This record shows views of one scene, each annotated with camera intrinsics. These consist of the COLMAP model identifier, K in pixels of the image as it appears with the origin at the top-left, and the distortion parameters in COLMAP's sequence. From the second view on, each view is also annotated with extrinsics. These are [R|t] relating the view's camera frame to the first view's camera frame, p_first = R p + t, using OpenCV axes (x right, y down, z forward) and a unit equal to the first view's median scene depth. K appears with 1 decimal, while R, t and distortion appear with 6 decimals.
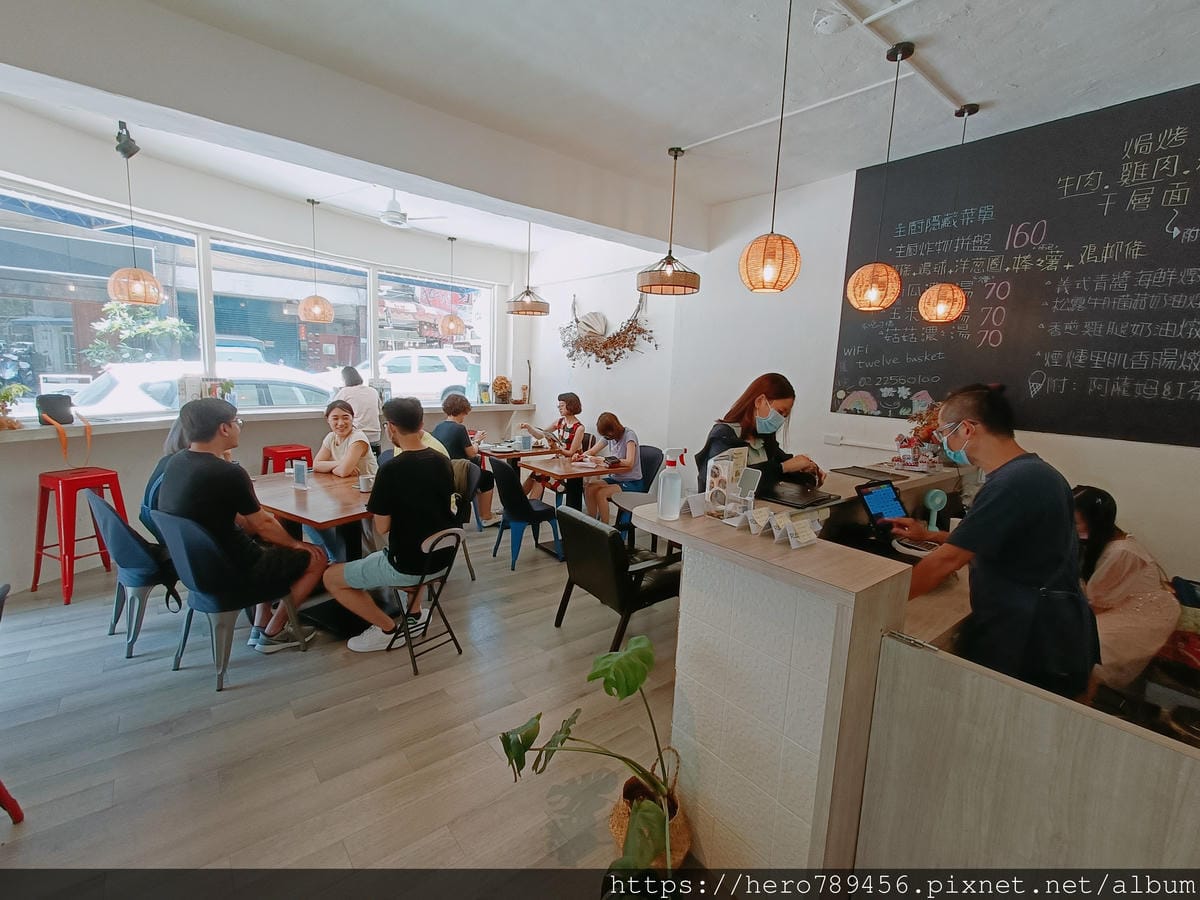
lens RADIAL K [[540.5, 0, 605.2], [0, 540.5, 456.4], [0, 0, 1]] dist [-0.013285, 0.000118]
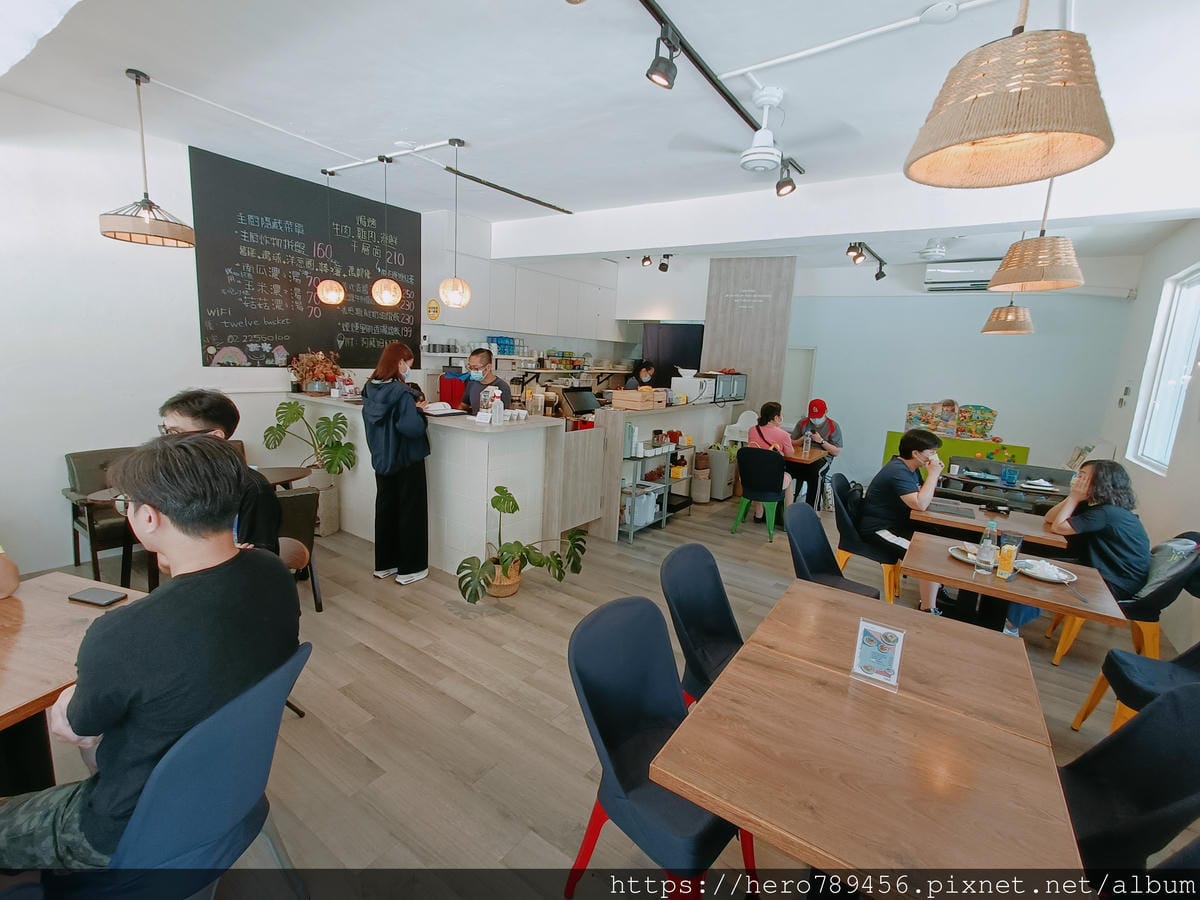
lens RADIAL K [[540.5, 0, 602.5], [0, 540.5, 449.6], [0, 0, 1]] dist [-0.013285, 0.000118]
pose [[-0.287549, -0.214505, 0.933436, -1.006277], [0.089488, 0.964317, 0.249168, -0.134965], [-0.953576, 0.155180, -0.258093, 0.602796]]
